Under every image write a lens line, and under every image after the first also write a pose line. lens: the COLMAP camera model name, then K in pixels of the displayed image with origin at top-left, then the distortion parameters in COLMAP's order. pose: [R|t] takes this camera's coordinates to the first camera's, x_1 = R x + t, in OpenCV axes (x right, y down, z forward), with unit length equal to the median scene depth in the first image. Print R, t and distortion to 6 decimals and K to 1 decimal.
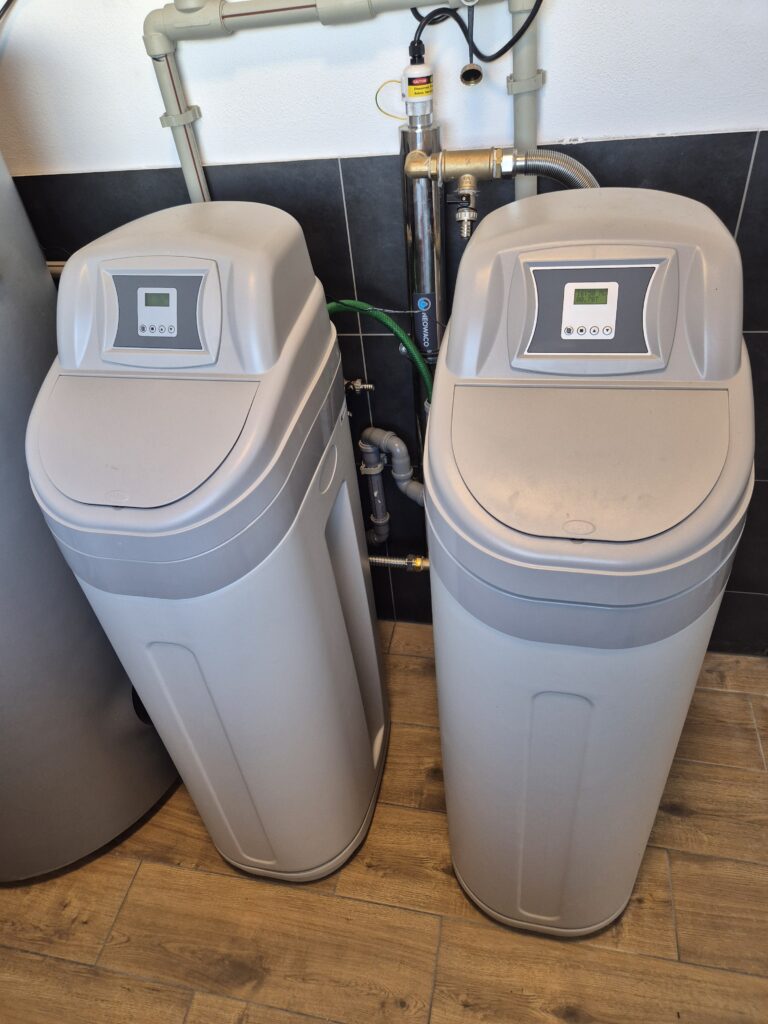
lens RADIAL K [[722.9, 0, 332.2], [0, 722.9, 512.6], [0, 0, 1]] dist [0.083122, -0.069289]
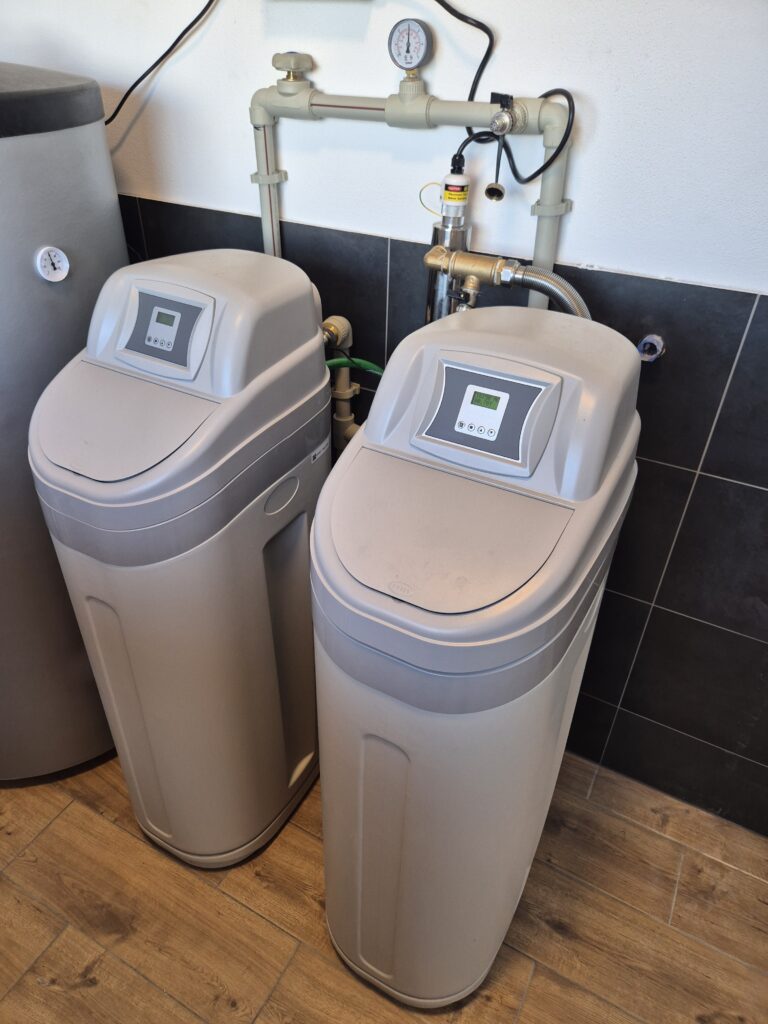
lens RADIAL K [[722.9, 0, 332.2], [0, 722.9, 512.6], [0, 0, 1]] dist [0.083122, -0.069289]
pose [[0.947303, 0.267223, -0.176661, 0.236016], [-0.277464, 0.960077, -0.035594, -0.014181], [0.160096, 0.082735, 0.983628, -0.081660]]
